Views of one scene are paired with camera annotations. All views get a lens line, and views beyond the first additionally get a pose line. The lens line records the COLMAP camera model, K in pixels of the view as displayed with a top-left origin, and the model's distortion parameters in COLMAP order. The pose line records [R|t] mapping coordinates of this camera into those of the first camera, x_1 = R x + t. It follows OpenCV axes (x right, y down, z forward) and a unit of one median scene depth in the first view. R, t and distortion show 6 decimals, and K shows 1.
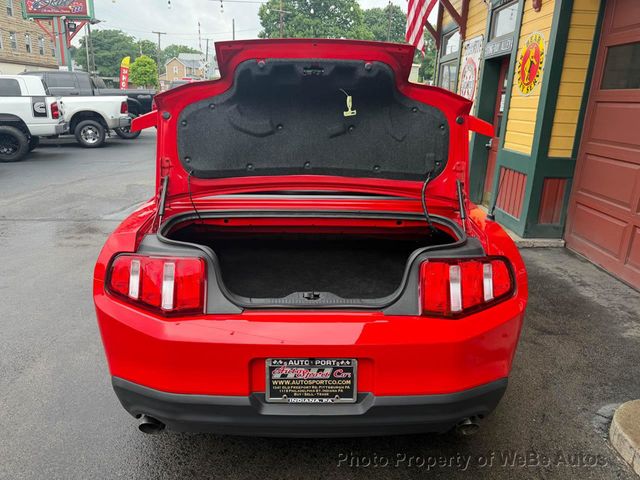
lens RADIAL K [[453.9, 0, 323.4], [0, 453.9, 242.5], [0, 0, 1]] dist [0.009093, -0.017936]
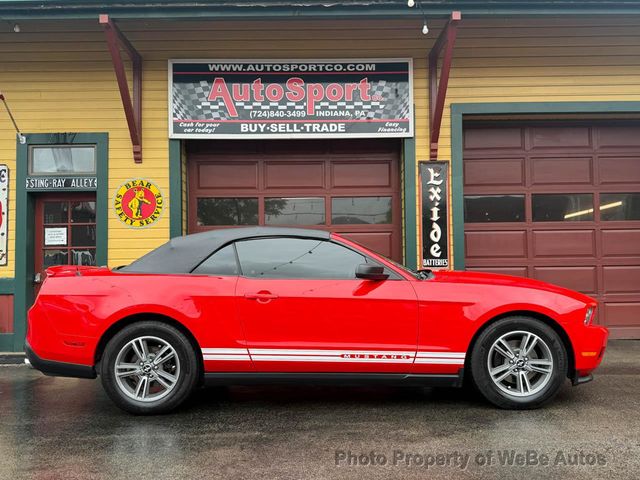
lens RADIAL K [[558.4, 0, 321.7], [0, 558.4, 245.3], [0, 0, 1]] dist [0.089156, -0.106724]
pose [[0.002380, 0.014852, 0.999887, -3.249496], [0.309406, 0.950814, -0.014859, -0.376593], [-0.950927, 0.309406, -0.002333, 1.866121]]
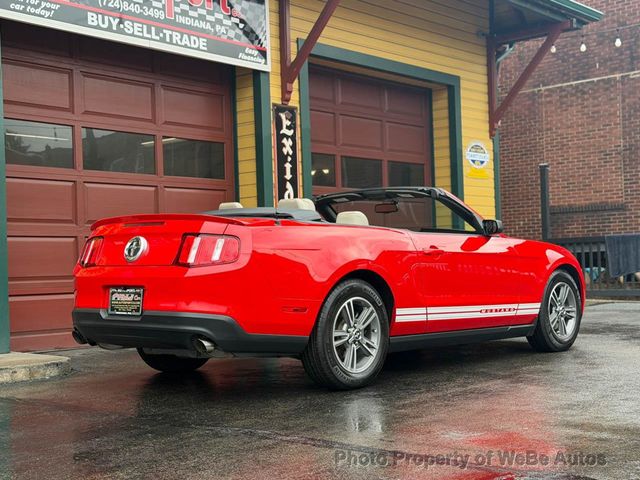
lens RADIAL K [[957.3, 0, 326.5], [0, 957.3, 251.1], [0, 0, 1]] dist [0.099909, 0.000000]
pose [[-0.755157, -0.007897, 0.655497, -3.024805], [0.194191, 0.952353, 0.235188, -1.374431], [-0.626121, 0.304895, -0.717642, 5.576866]]
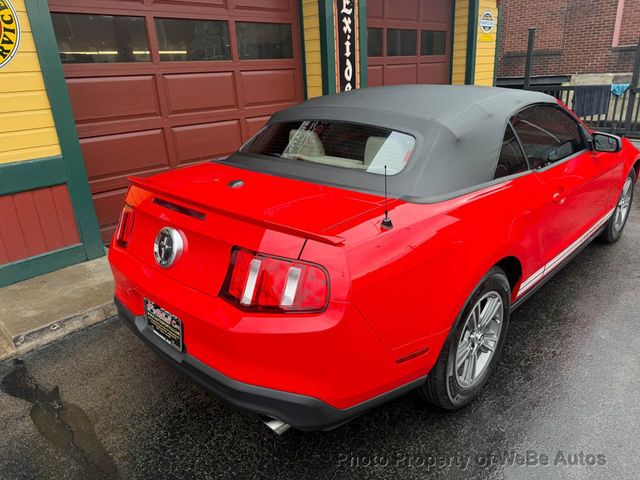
lens RADIAL K [[453.9, 0, 318.9], [0, 453.9, 238.0], [0, 0, 1]] dist [0.009093, -0.017936]
pose [[-0.719371, -0.240526, 0.651654, -1.048776], [0.227196, 0.805063, 0.547955, -1.218278], [-0.656420, 0.542236, -0.524493, 3.701282]]
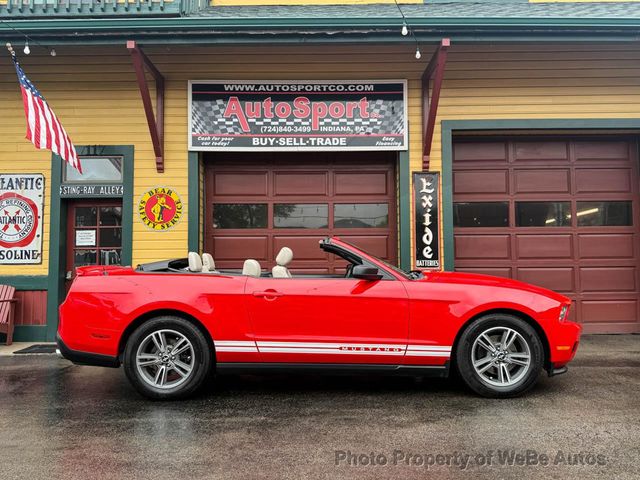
lens RADIAL K [[508.7, 0, 323.3], [0, 508.7, 236.2], [0, 0, 1]] dist [0.088309, -0.100423]
pose [[0.010538, 0.032333, 0.999422, -3.295334], [0.304621, 0.951866, -0.034007, -0.386207], [-0.952415, 0.304803, 0.000182, 1.835053]]
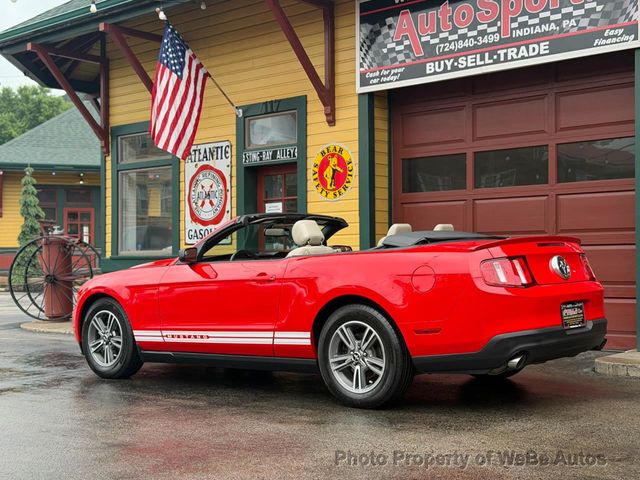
lens RADIAL K [[895.6, 0, 331.2], [0, 895.6, 239.3], [0, 0, 1]] dist [0.098503, 0.000000]
pose [[0.655389, -0.026283, 0.754834, -3.512974], [0.256484, 0.947751, -0.189693, 0.453949], [-0.710409, 0.317925, 0.627887, -0.752819]]
